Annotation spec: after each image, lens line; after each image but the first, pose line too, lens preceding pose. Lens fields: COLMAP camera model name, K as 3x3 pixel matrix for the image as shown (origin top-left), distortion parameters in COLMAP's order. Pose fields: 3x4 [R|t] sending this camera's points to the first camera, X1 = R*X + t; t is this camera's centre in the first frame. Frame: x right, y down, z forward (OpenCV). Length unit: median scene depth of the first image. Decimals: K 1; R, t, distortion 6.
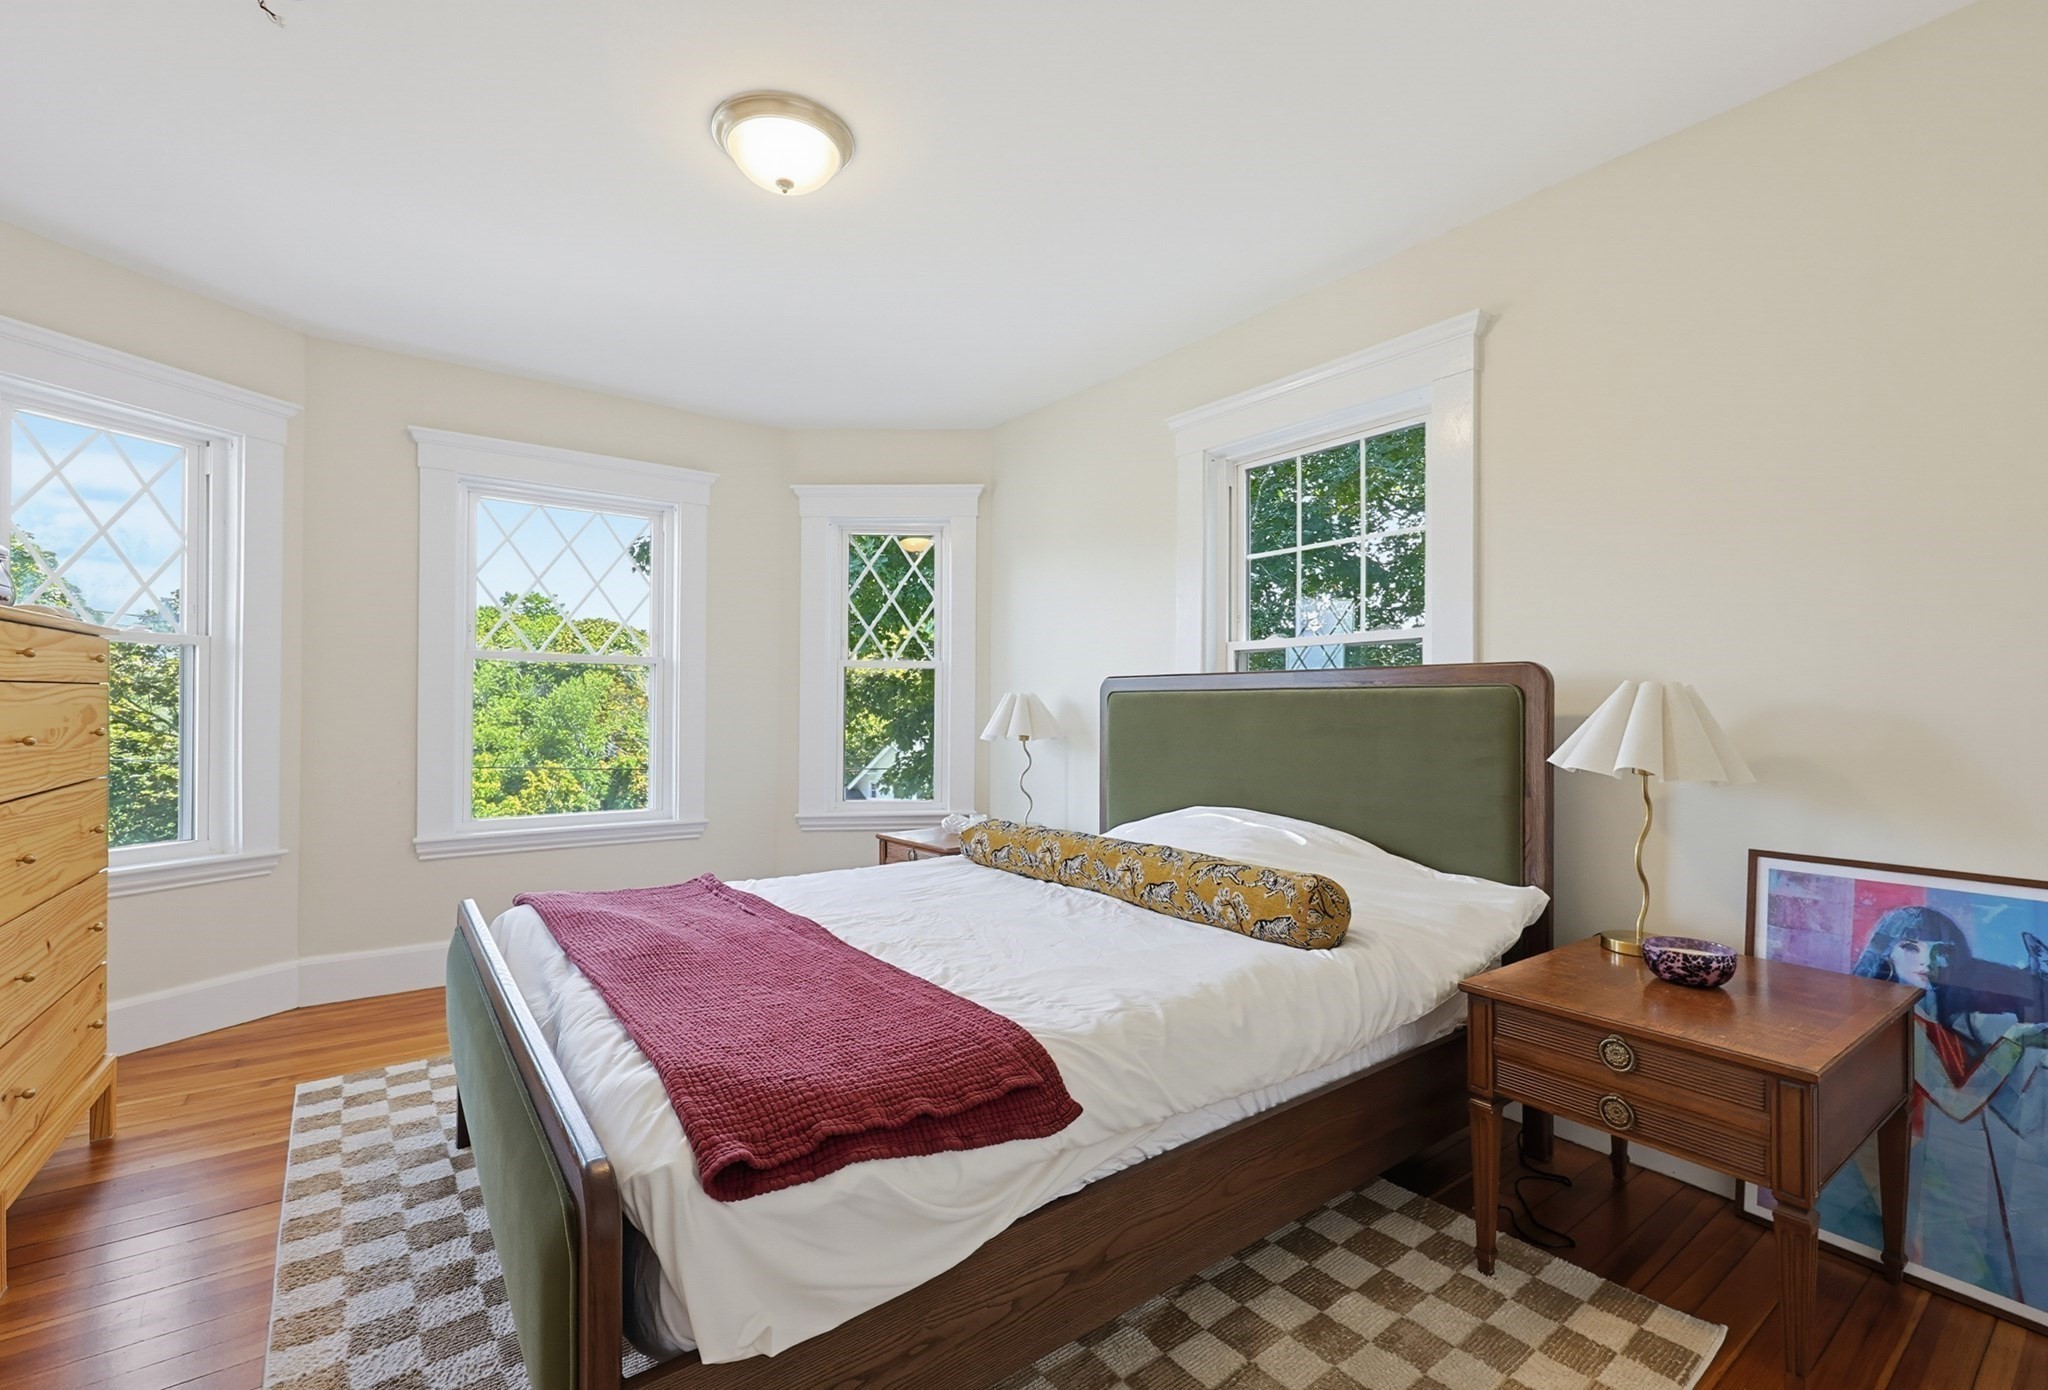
lens RADIAL K [[900.6, 0, 1024.0], [0, 900.6, 695.0], [0, 0, 1]] dist [0.000369, 0.000360]
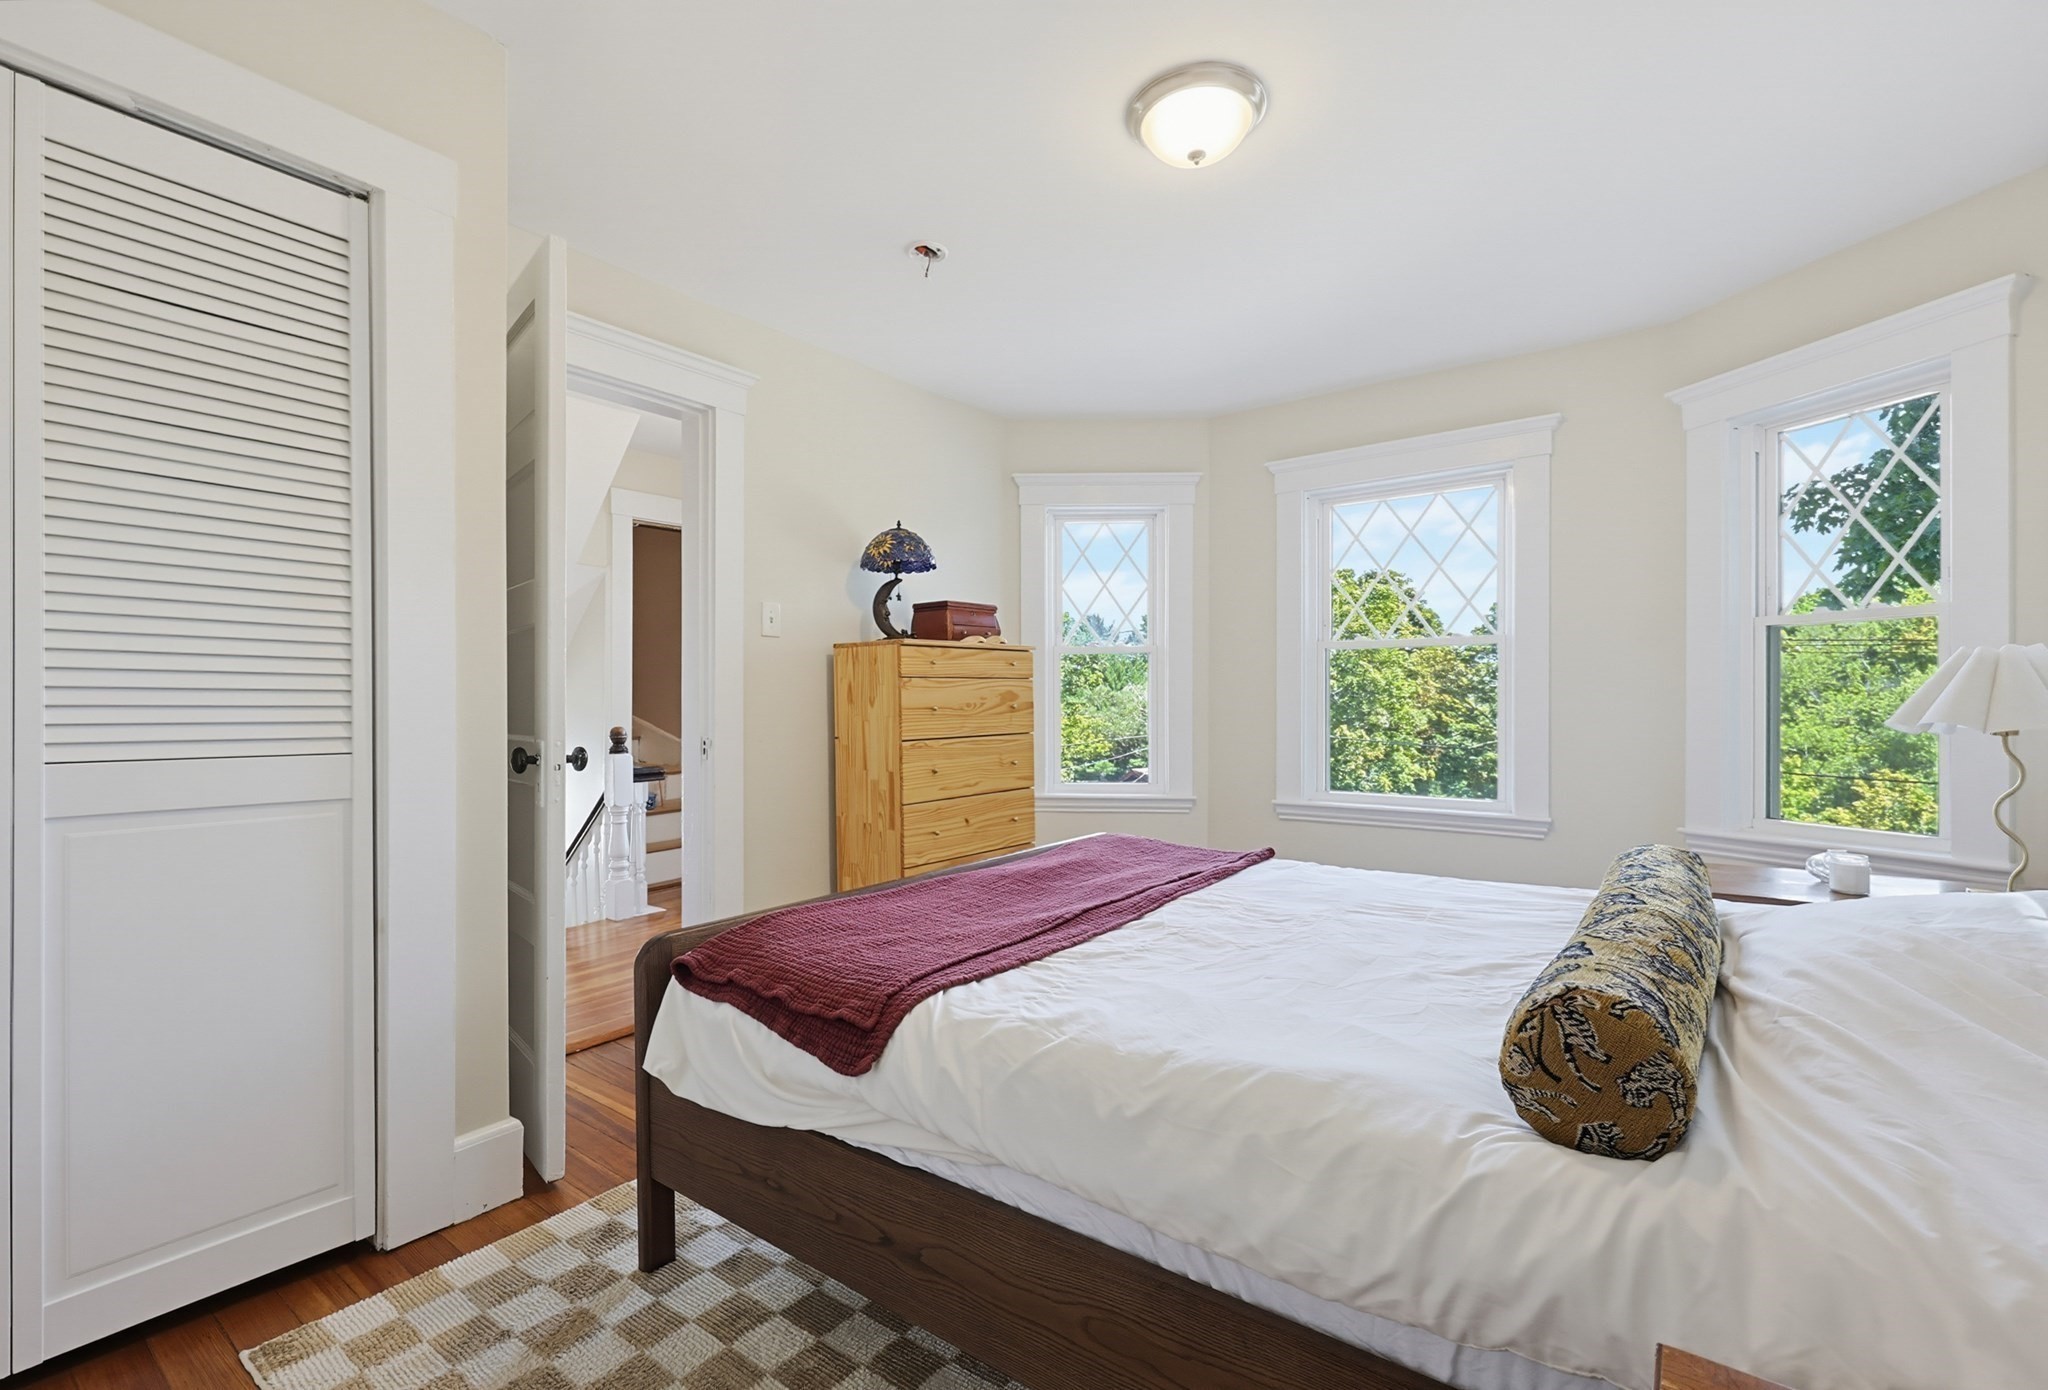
lens RADIAL K [[900.6, 0, 1024.0], [0, 900.6, 695.0], [0, 0, 1]] dist [0.000369, 0.000360]
pose [[0.297656, -0.011233, -0.954607, 0.392110], [0.013718, 0.999878, -0.007489, 0.022902], [0.954575, -0.010866, 0.297774, 0.323675]]
